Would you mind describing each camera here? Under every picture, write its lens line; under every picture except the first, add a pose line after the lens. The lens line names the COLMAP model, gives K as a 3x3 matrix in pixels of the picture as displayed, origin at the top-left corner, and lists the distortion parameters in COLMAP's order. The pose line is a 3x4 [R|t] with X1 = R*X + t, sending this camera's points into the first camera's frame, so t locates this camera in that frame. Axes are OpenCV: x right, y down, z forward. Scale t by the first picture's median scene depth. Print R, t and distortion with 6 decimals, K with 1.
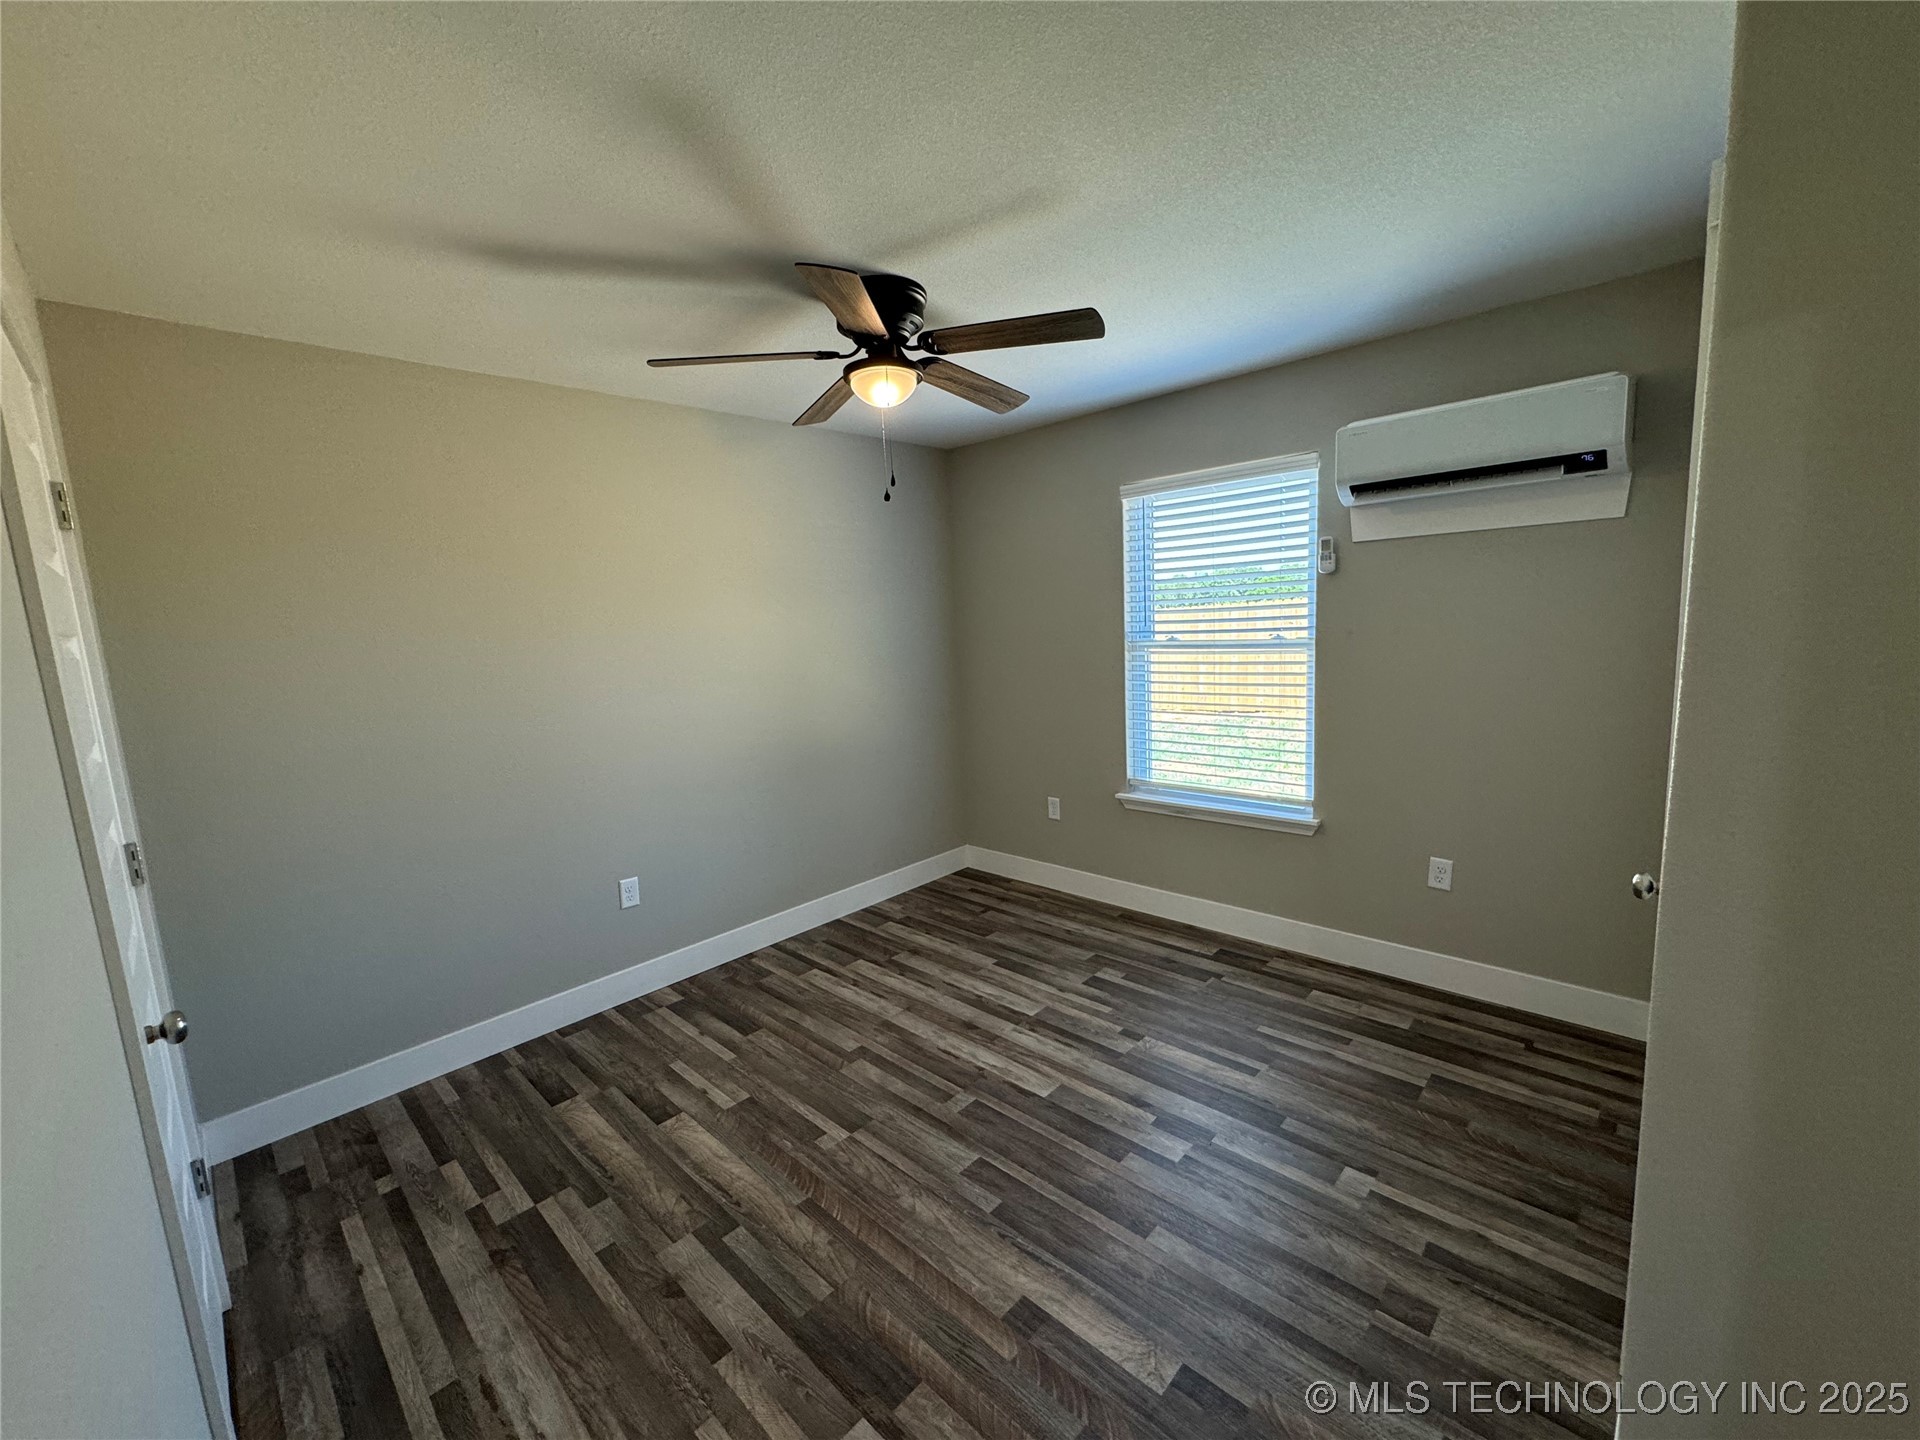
lens RADIAL K [[765.6, 0, 962.5], [0, 765.6, 721.4], [0, 0, 1]] dist [-0.002447, 0.000313]
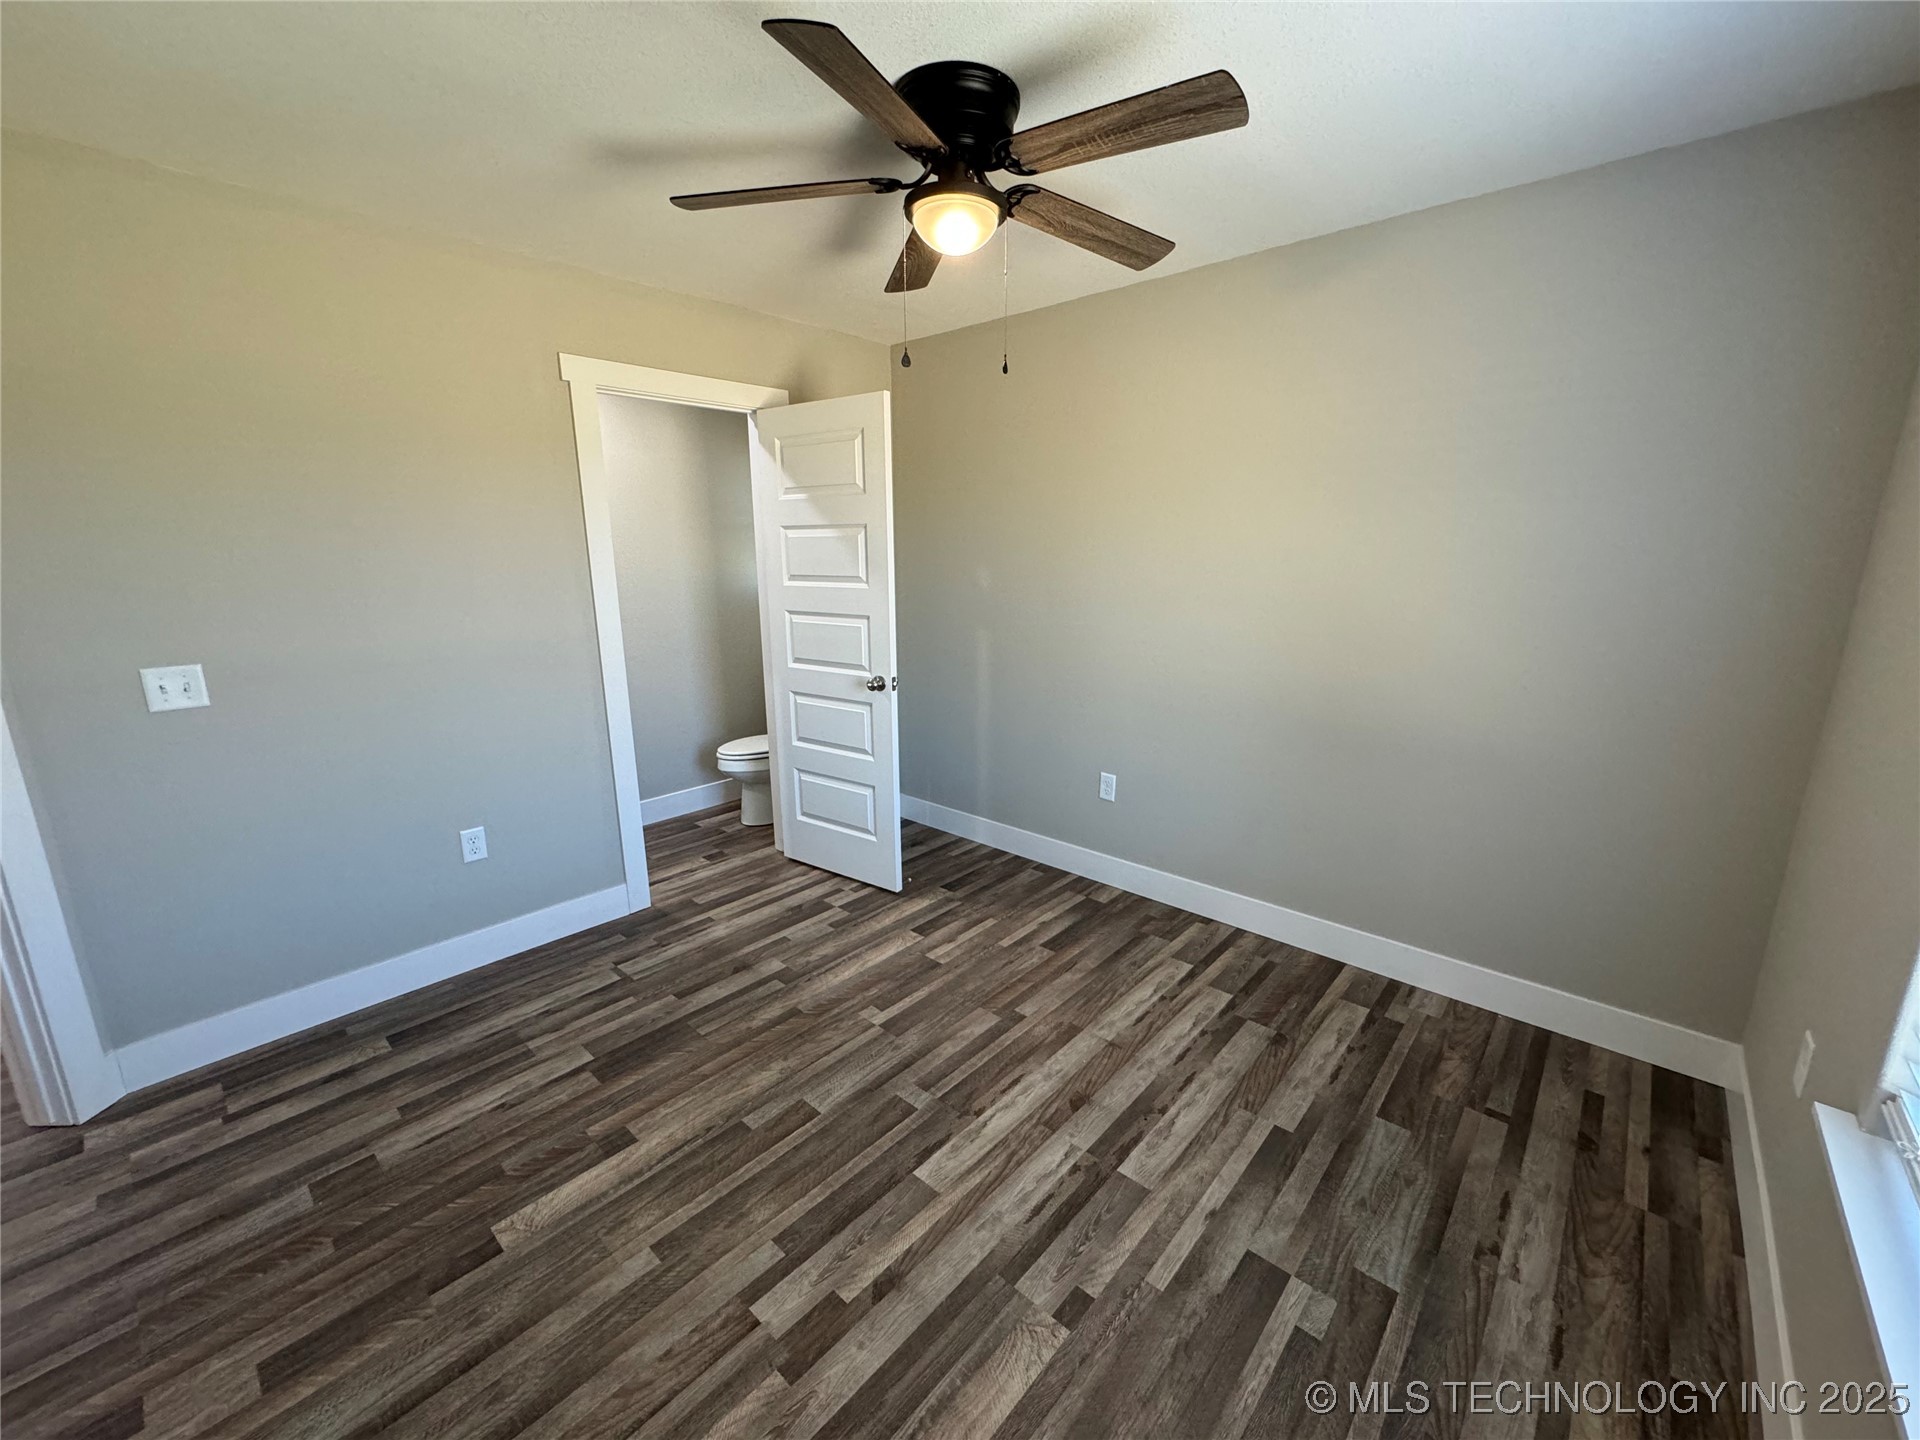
lens RADIAL K [[765.6, 0, 958.4], [0, 765.6, 718.5], [0, 0, 1]] dist [-0.002447, 0.000313]
pose [[0.025922, 0.268993, -0.962793, 0.650850], [-0.135377, 0.955189, 0.263224, -0.137480], [0.990455, 0.123517, 0.061176, 0.845357]]
